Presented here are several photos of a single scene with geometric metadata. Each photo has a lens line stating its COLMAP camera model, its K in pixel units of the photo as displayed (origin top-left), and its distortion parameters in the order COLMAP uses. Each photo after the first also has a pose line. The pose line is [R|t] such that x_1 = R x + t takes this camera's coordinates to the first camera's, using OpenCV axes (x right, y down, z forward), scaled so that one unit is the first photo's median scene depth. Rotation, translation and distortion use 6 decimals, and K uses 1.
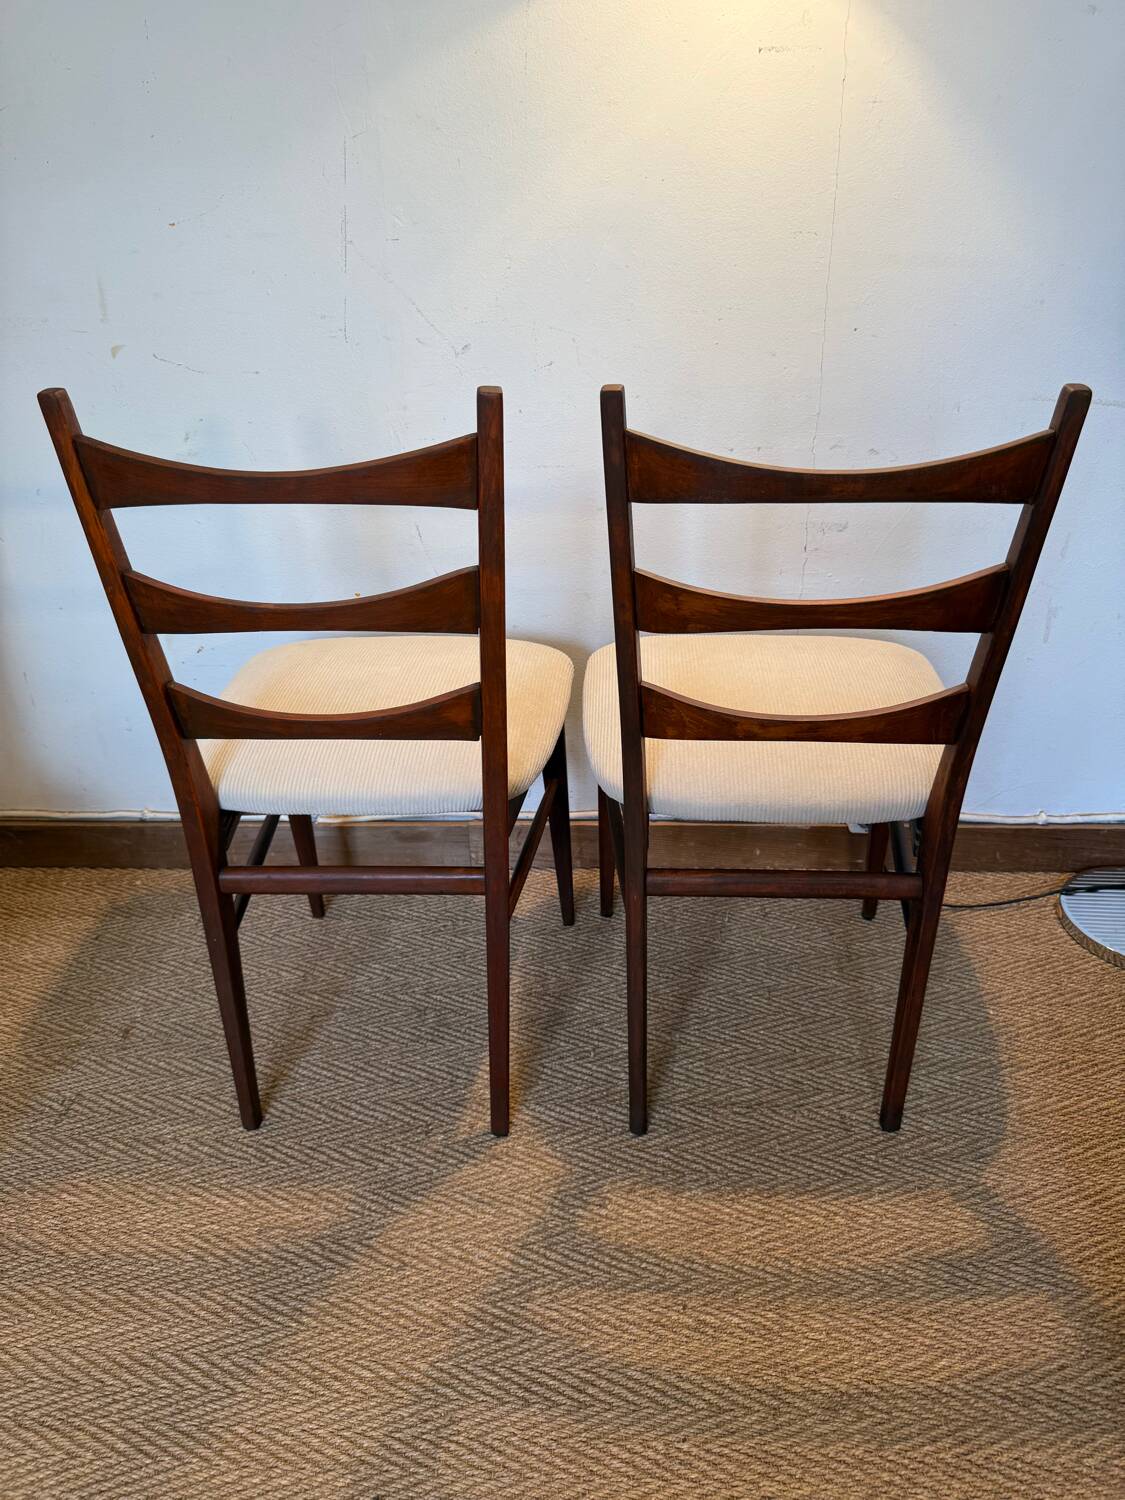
lens RADIAL K [[1062.5, 0, 569.9], [0, 1062.5, 721.3], [0, 0, 1]] dist [-0.006385, -0.002264]
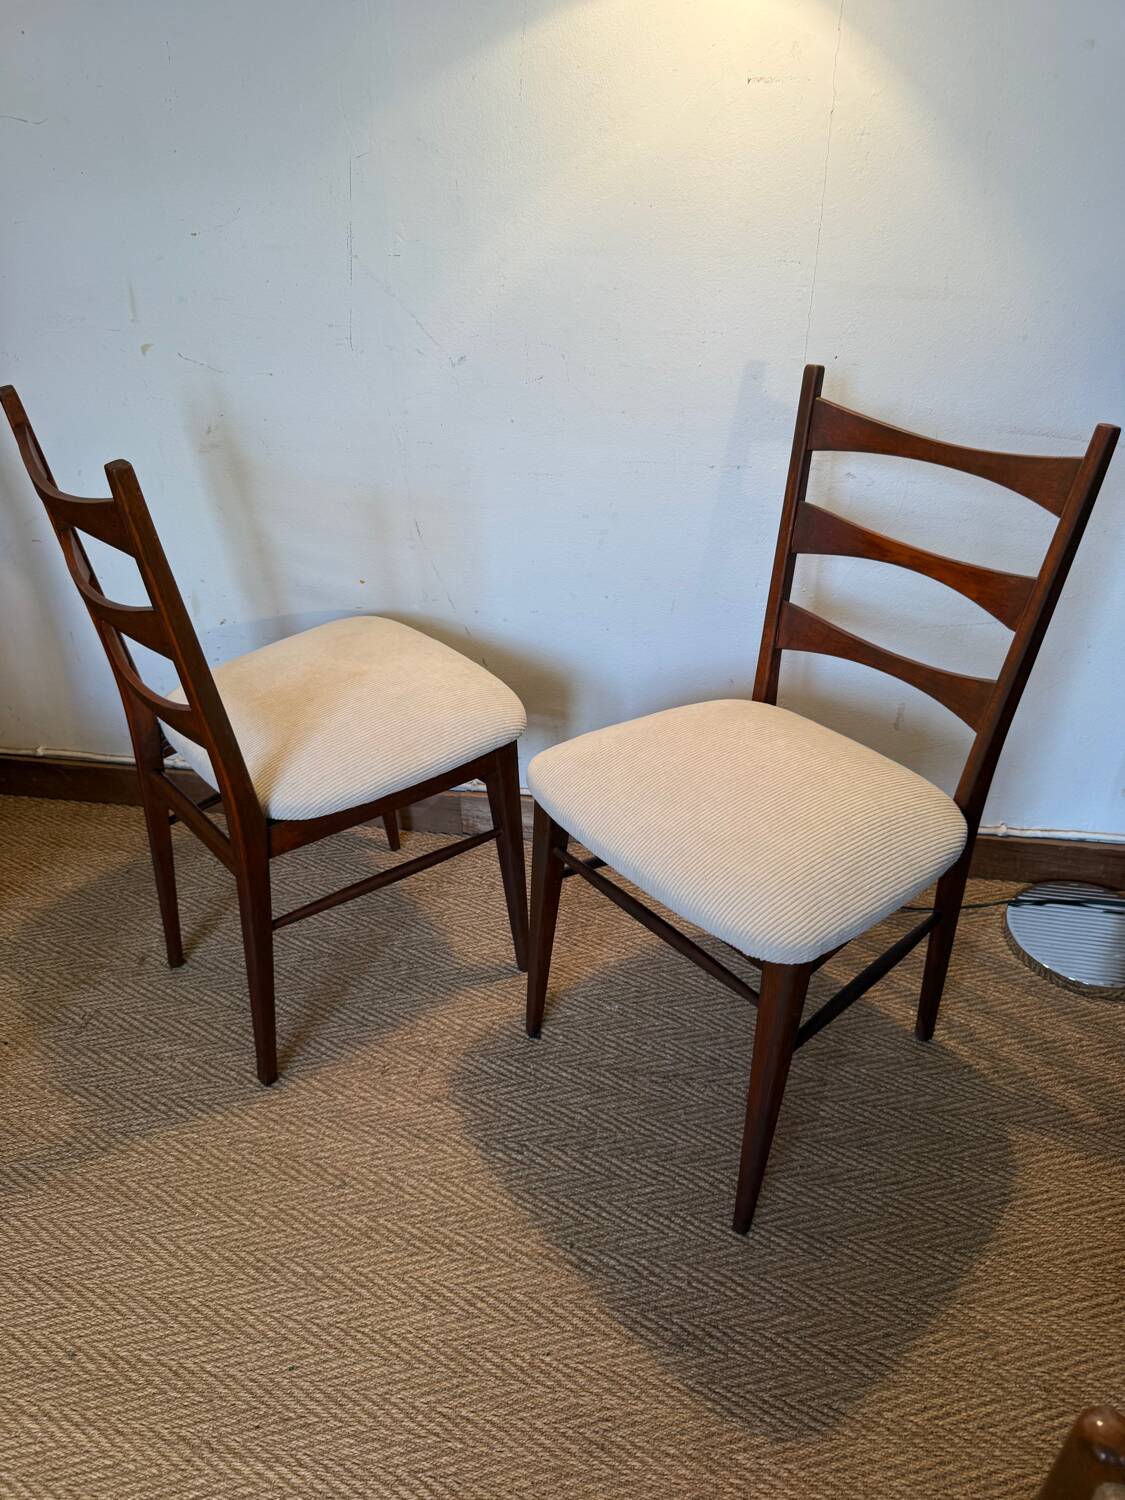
lens RADIAL K [[1064.2, 0, 554.1], [0, 1064.2, 751.8], [0, 0, 1]] dist [0.001422, -0.010360]
pose [[0.993287, 0.070865, -0.091430, 0.145833], [-0.060870, 0.992306, 0.107816, -0.104308], [0.098367, -0.101526, 0.989958, -0.098908]]
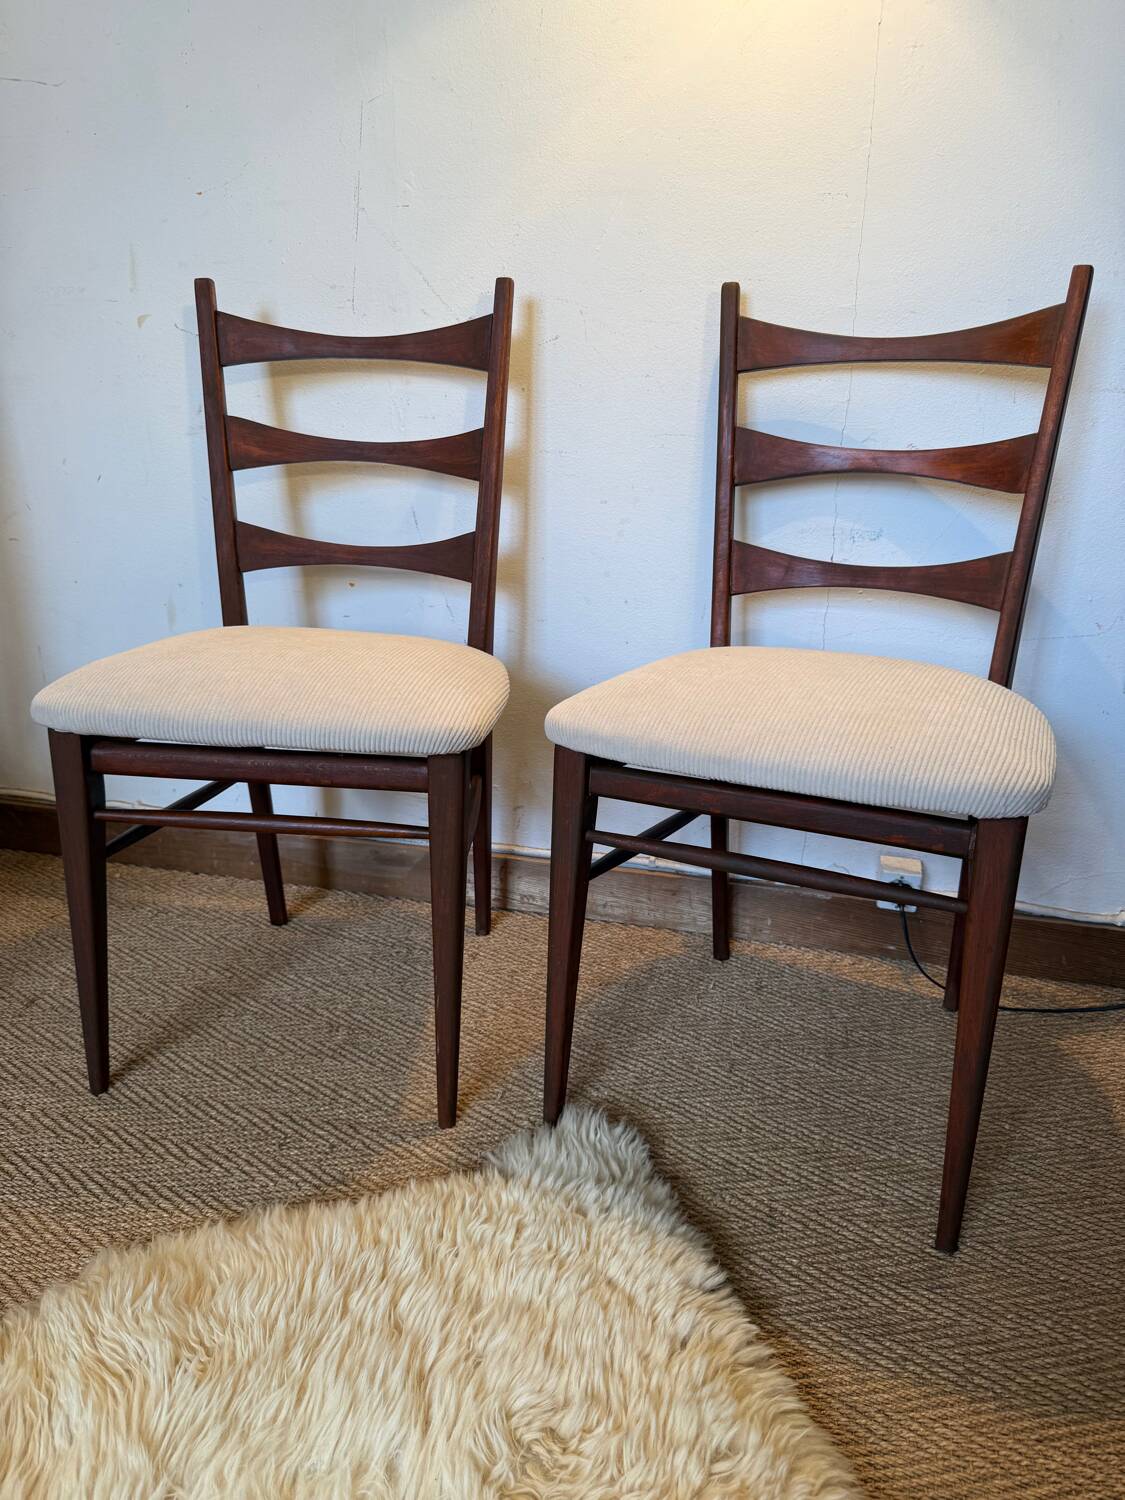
lens RADIAL K [[1066.0, 0, 564.1], [0, 1066.0, 752.2], [0, 0, 1]] dist [-0.010776, 0.001911]
pose [[0.978064, 0.094141, -0.185818, 0.245061], [-0.117155, 0.986195, -0.117020, 0.163390], [0.172236, 0.136222, 0.975591, 0.169149]]
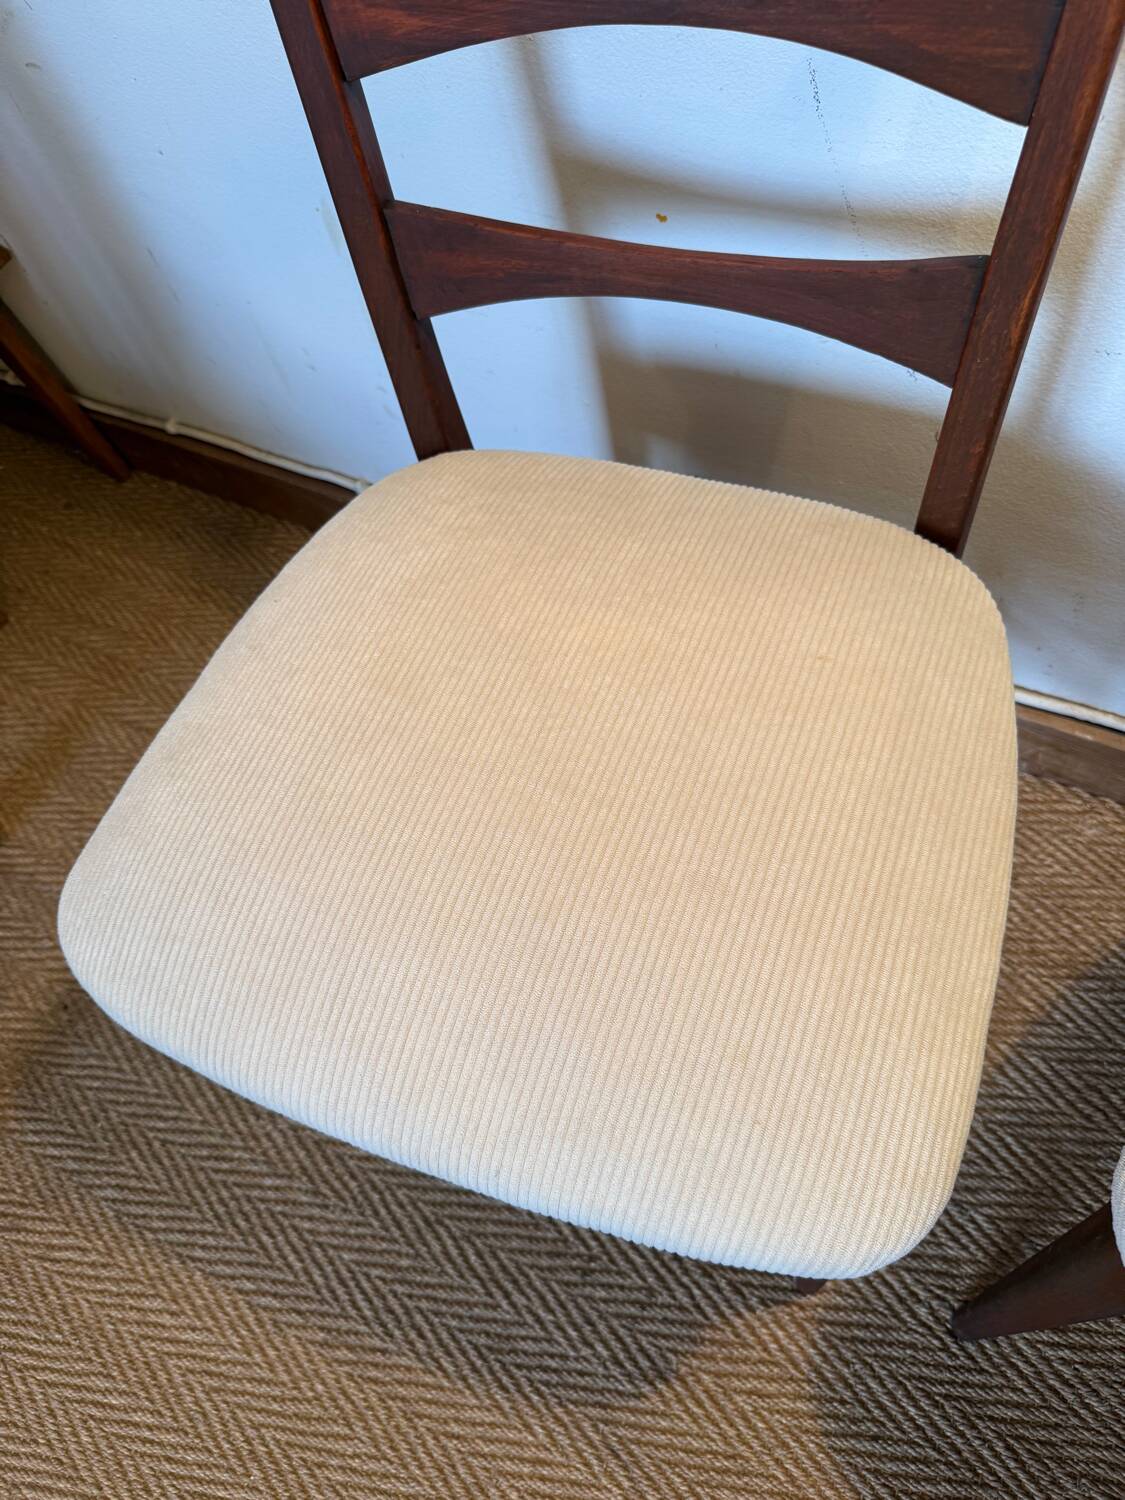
lens RADIAL K [[1088.9, 0, 563.9], [0, 1088.9, 758.6], [0, 0, 1]] dist [0.003533, -0.018863]
pose [[0.889869, 0.319105, -0.326045, -0.032131], [-0.057942, 0.787936, 0.613025, -0.299414], [0.452522, -0.526620, 0.719649, 0.755262]]
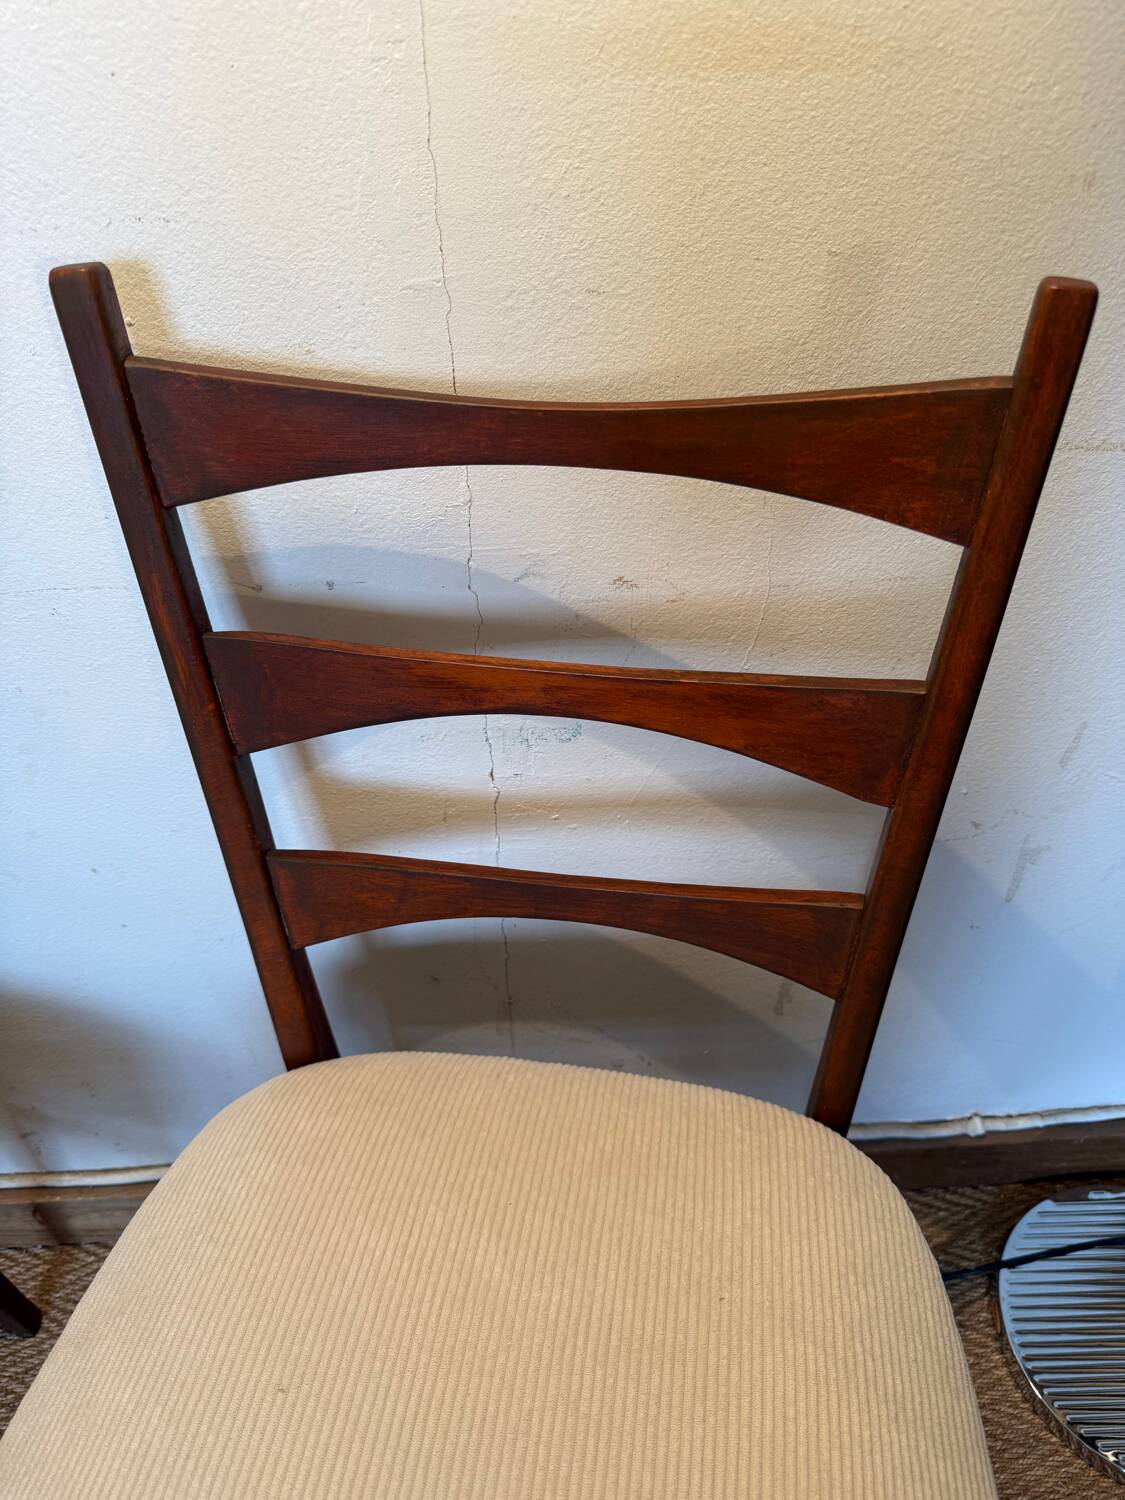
lens RADIAL K [[1065.8, 0, 562.4], [0, 1065.8, 754.1], [0, 0, 1]] dist [0.004551, 0.001428]
pose [[0.996648, -0.055583, 0.060027, 0.300634], [0.036905, 0.960313, 0.276473, -0.385877], [-0.073012, -0.273331, 0.959145, 0.774541]]
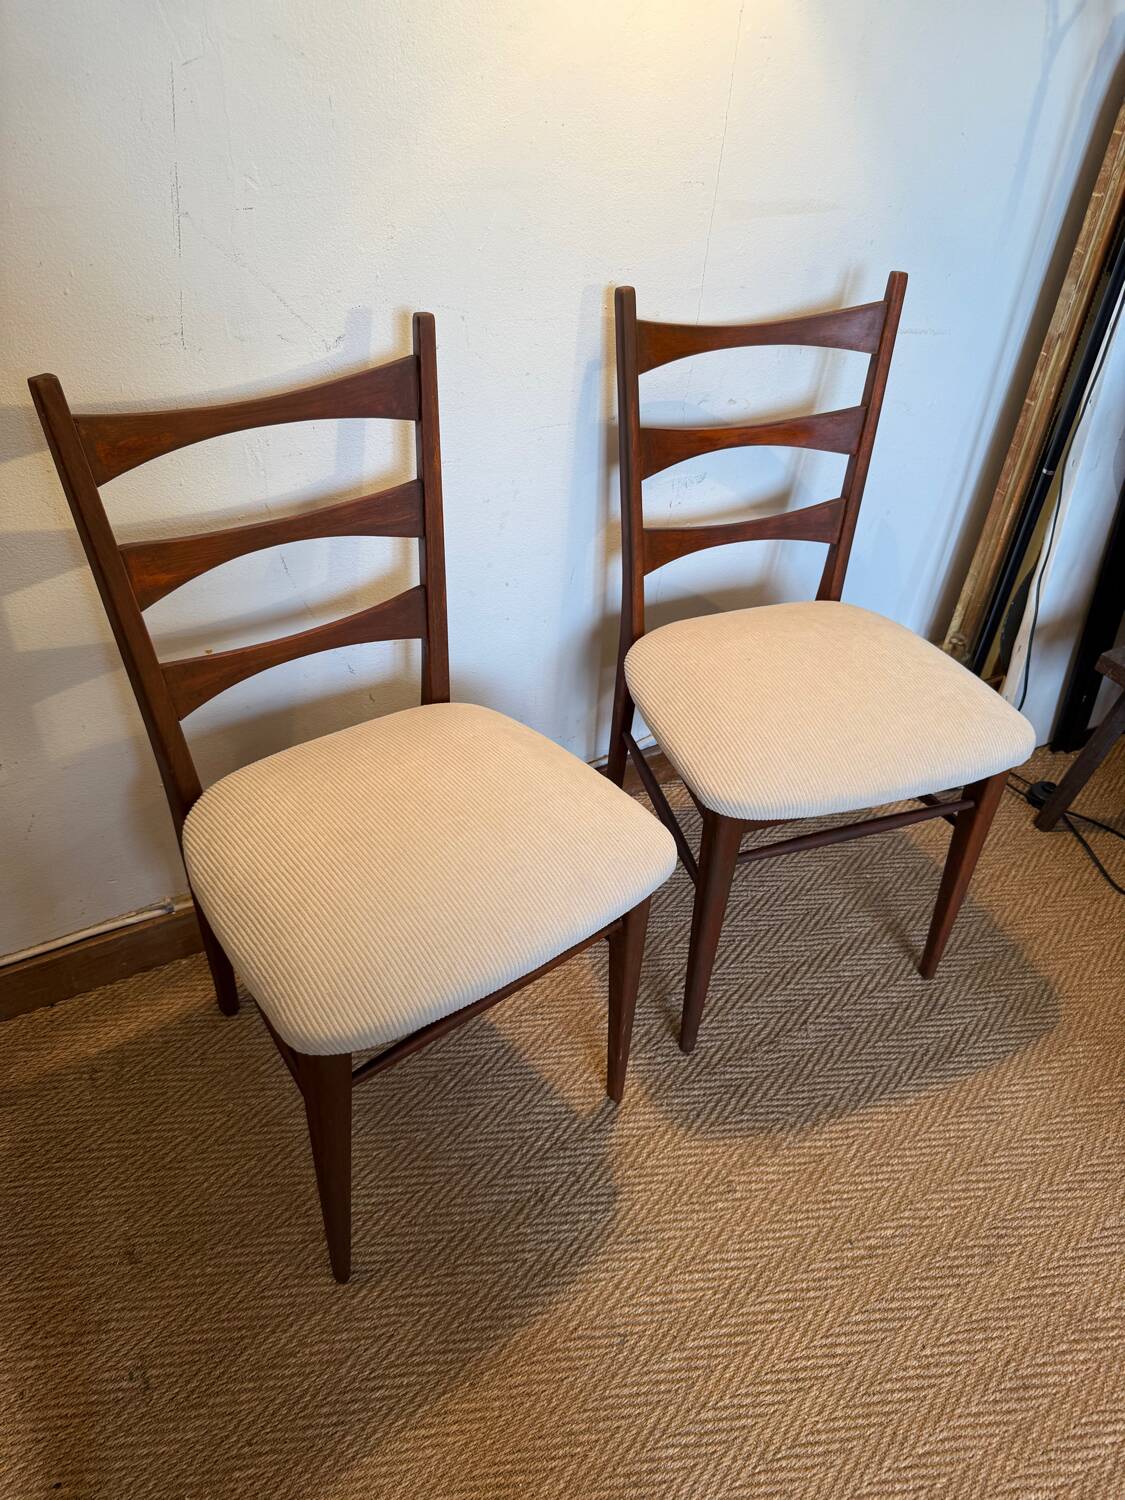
lens RADIAL K [[1069.2, 0, 563.9], [0, 1069.2, 741.8], [0, 0, 1]] dist [-0.001862, -0.008933]
pose [[0.838943, -0.281328, 0.465864, -0.512762], [0.160742, 0.945925, 0.281760, -0.330126], [-0.519940, -0.161497, 0.838798, 0.243362]]
